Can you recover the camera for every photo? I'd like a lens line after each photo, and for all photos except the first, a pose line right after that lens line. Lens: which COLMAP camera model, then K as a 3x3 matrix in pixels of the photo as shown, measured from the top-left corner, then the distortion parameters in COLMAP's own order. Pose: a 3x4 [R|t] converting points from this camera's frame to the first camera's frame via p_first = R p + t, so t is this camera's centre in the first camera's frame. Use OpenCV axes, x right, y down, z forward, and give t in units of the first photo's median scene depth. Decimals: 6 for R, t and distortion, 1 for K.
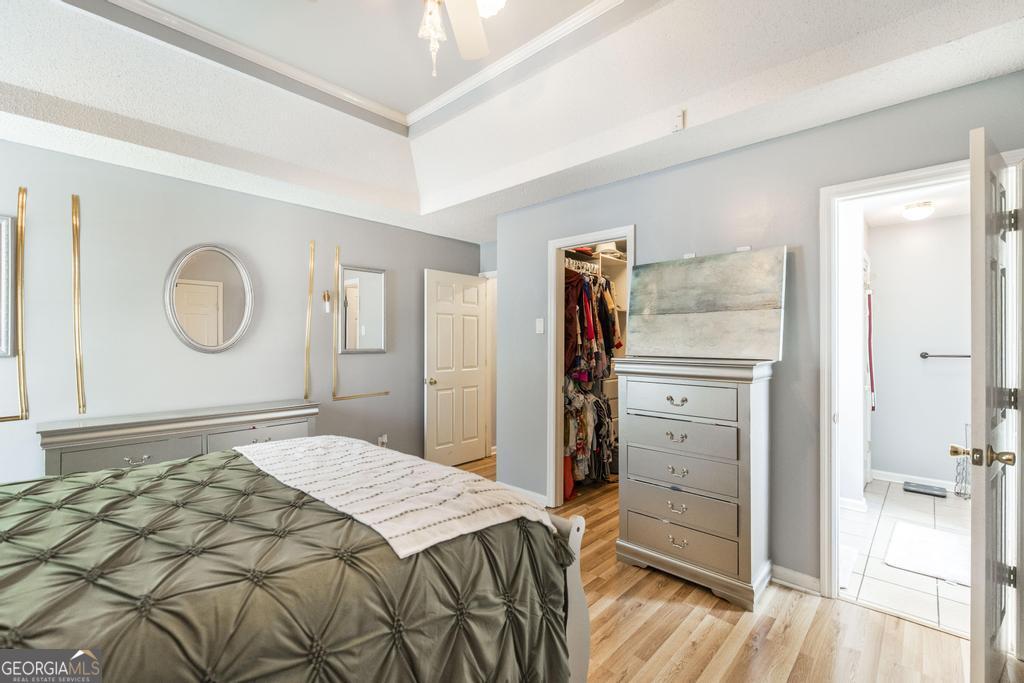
lens RADIAL K [[453.1, 0, 512.9], [0, 453.1, 340.1], [0, 0, 1]] dist [-0.004223, 0.001056]
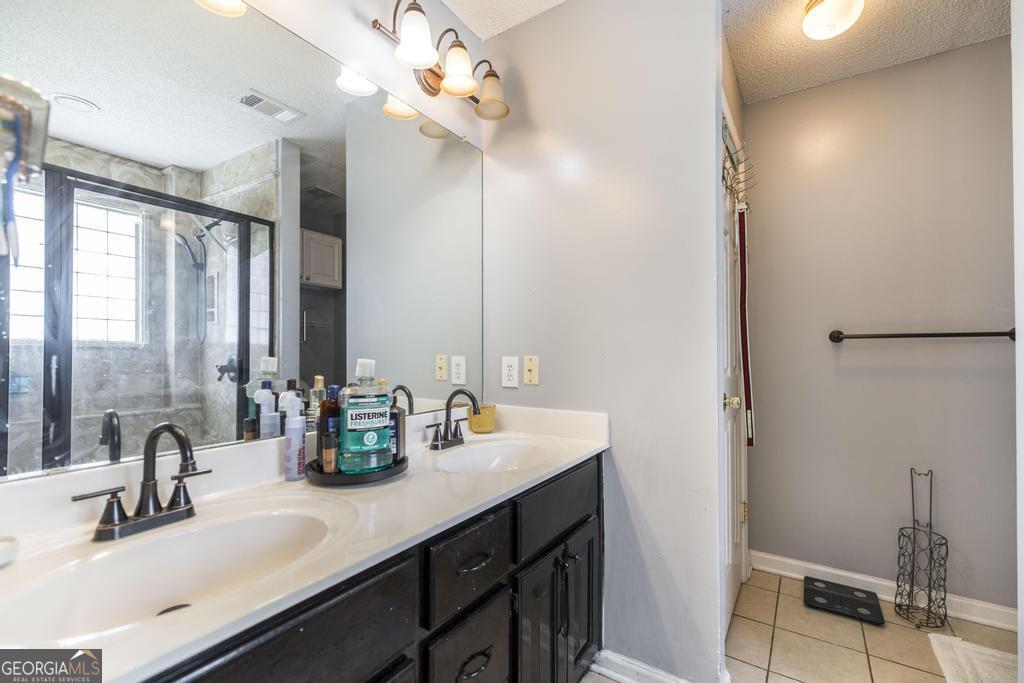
lens RADIAL K [[453.1, 0, 511.2], [0, 453.1, 345.3], [0, 0, 1]] dist [-0.004223, 0.001056]
pose [[0.984588, 0.001044, 0.174889, 0.447748], [0.001305, 0.999911, -0.013313, 0.050567], [-0.174887, 0.013336, 0.984498, 0.550268]]
